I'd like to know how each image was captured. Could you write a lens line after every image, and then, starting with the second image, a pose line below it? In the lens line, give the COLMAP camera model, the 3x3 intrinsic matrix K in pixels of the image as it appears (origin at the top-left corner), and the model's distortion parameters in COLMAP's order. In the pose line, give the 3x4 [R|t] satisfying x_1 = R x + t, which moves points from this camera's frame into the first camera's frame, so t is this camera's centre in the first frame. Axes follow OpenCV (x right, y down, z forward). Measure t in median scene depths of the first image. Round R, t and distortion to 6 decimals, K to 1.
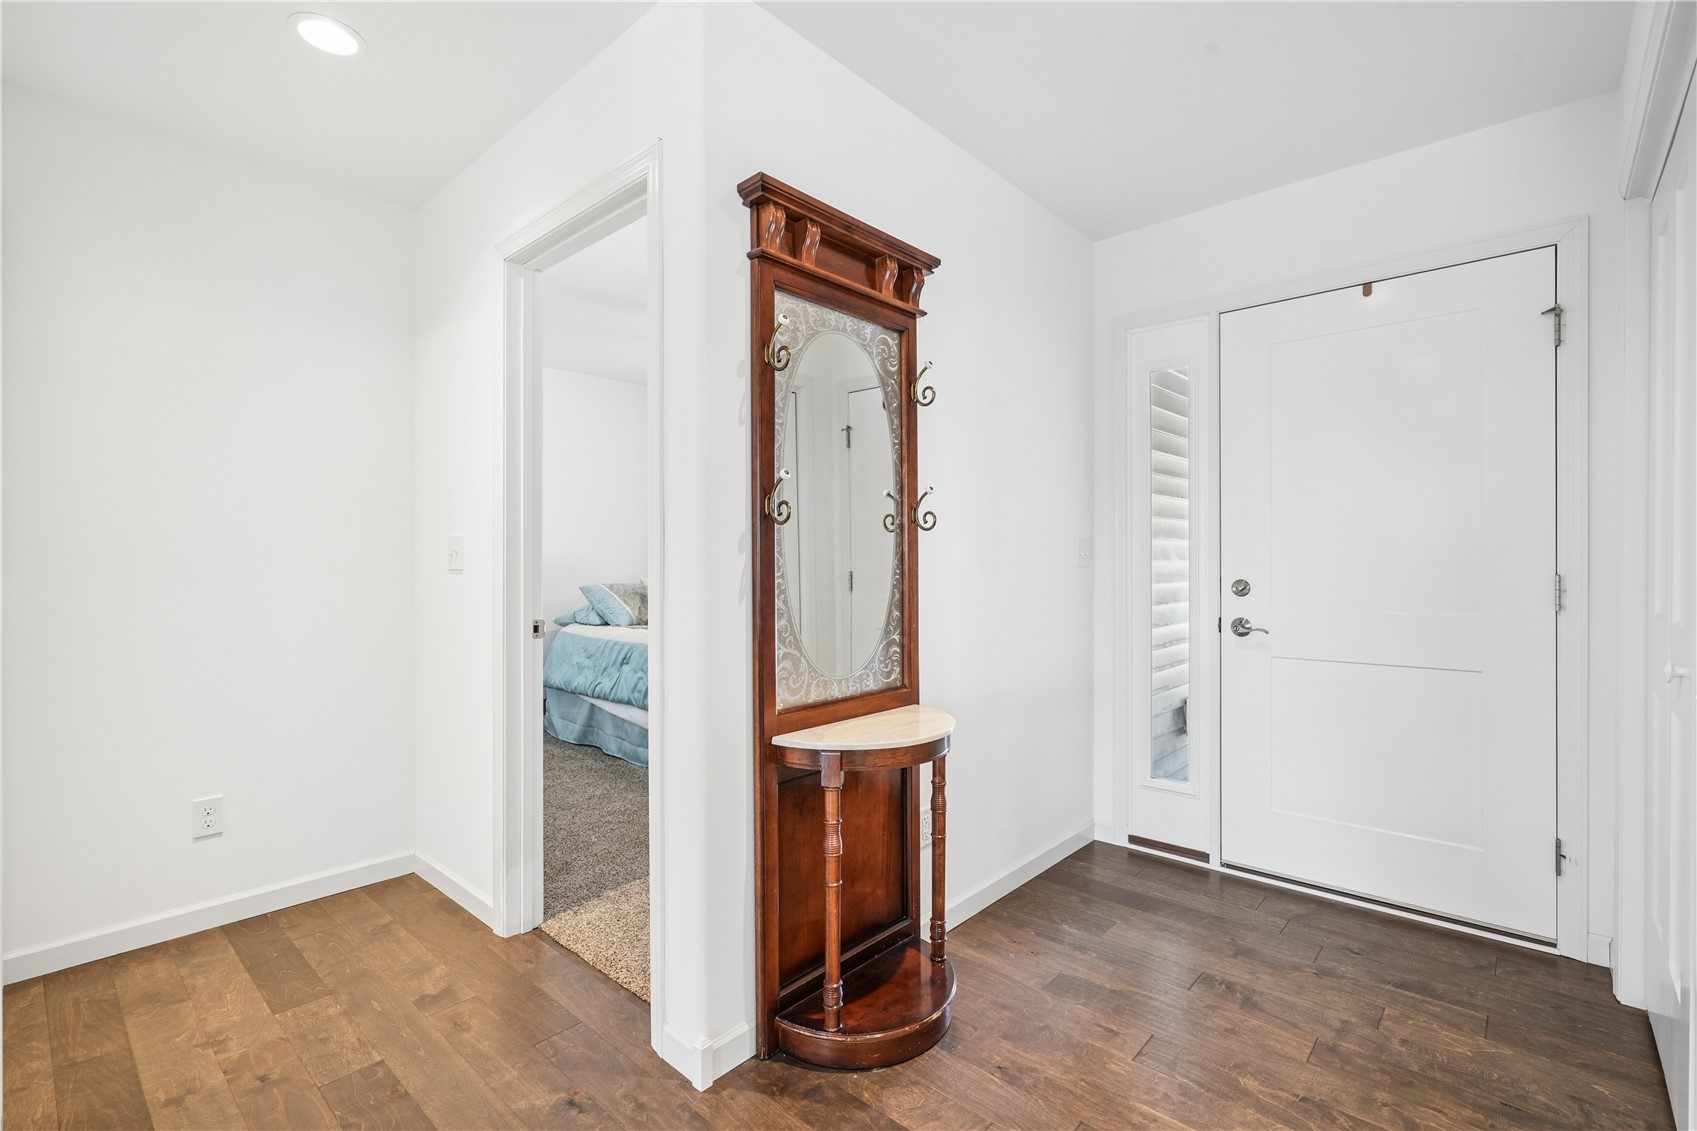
lens RADIAL K [[765.1, 0, 855.0], [0, 765.1, 561.6], [0, 0, 1]] dist [-0.008786, 0.000319]
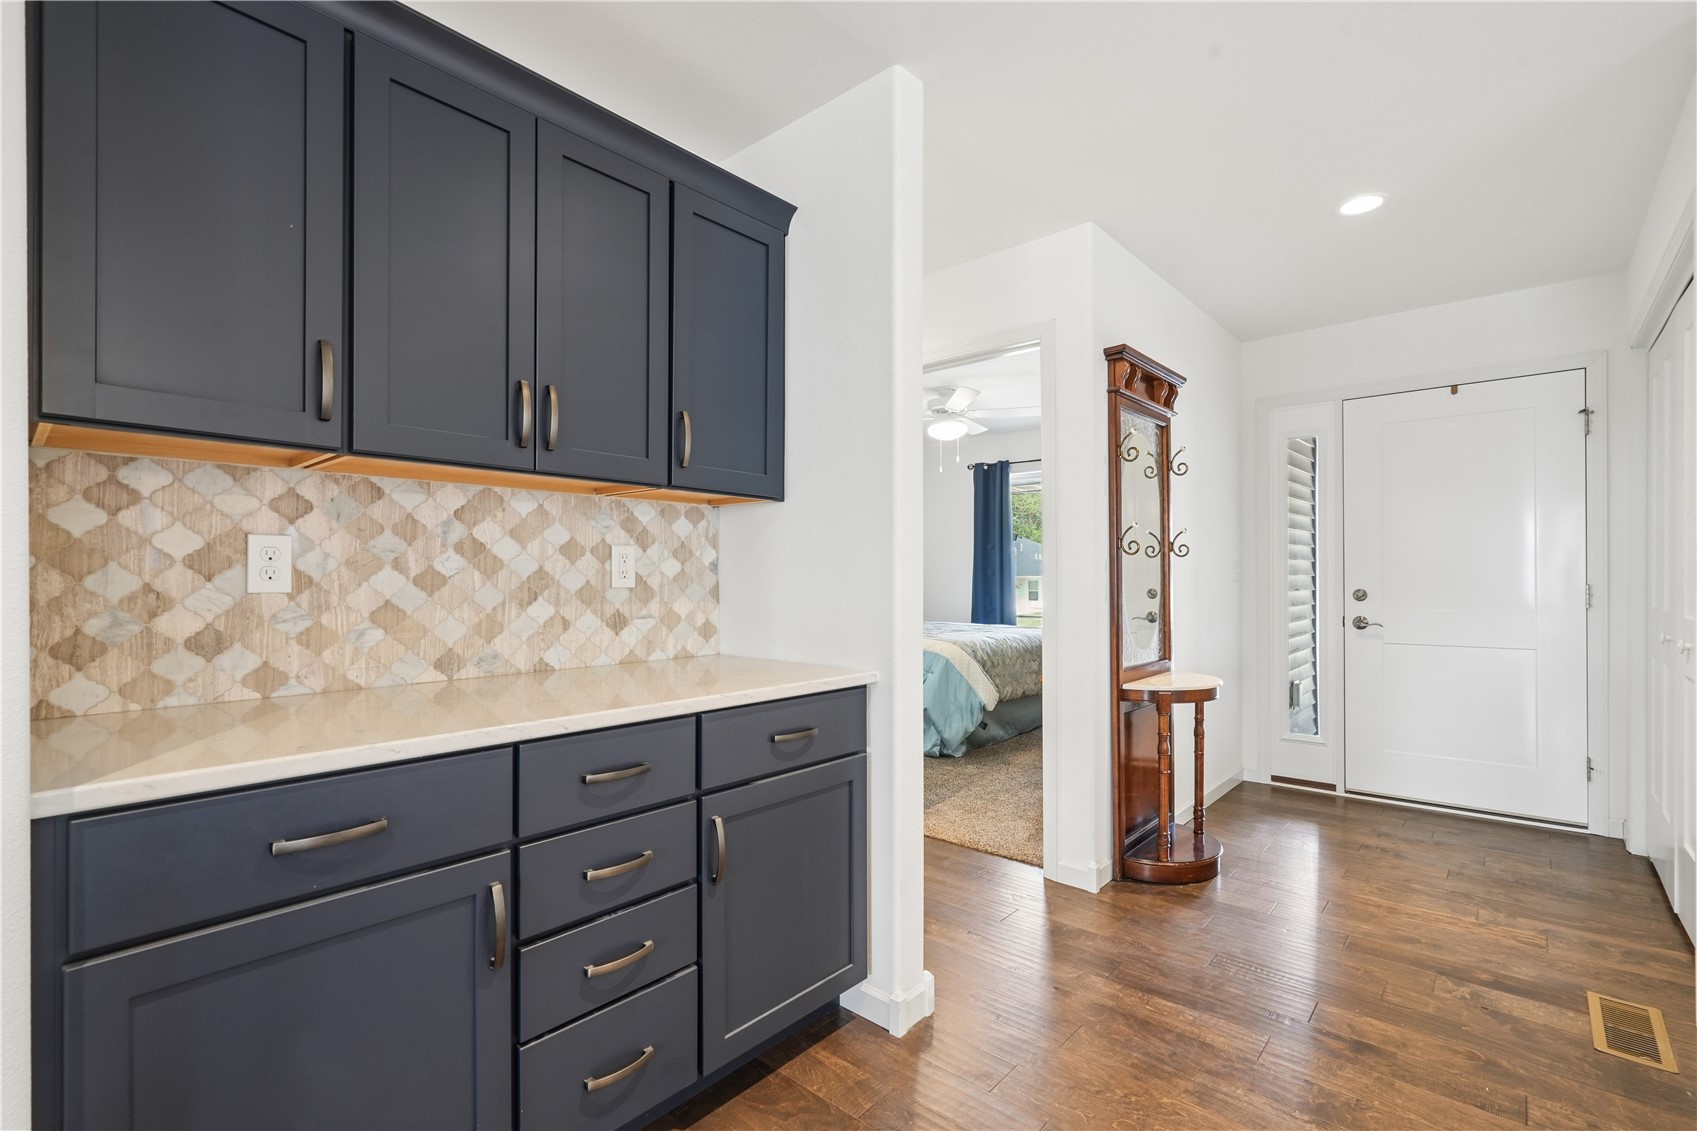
lens RADIAL K [[765.1, 0, 854.3], [0, 765.1, 576.4], [0, 0, 1]] dist [-0.008786, 0.000319]
pose [[0.999940, -0.003655, 0.010310, -0.581994], [0.003664, 0.999993, -0.000809, -0.002931], [-0.010307, 0.000847, 0.999947, -0.526445]]
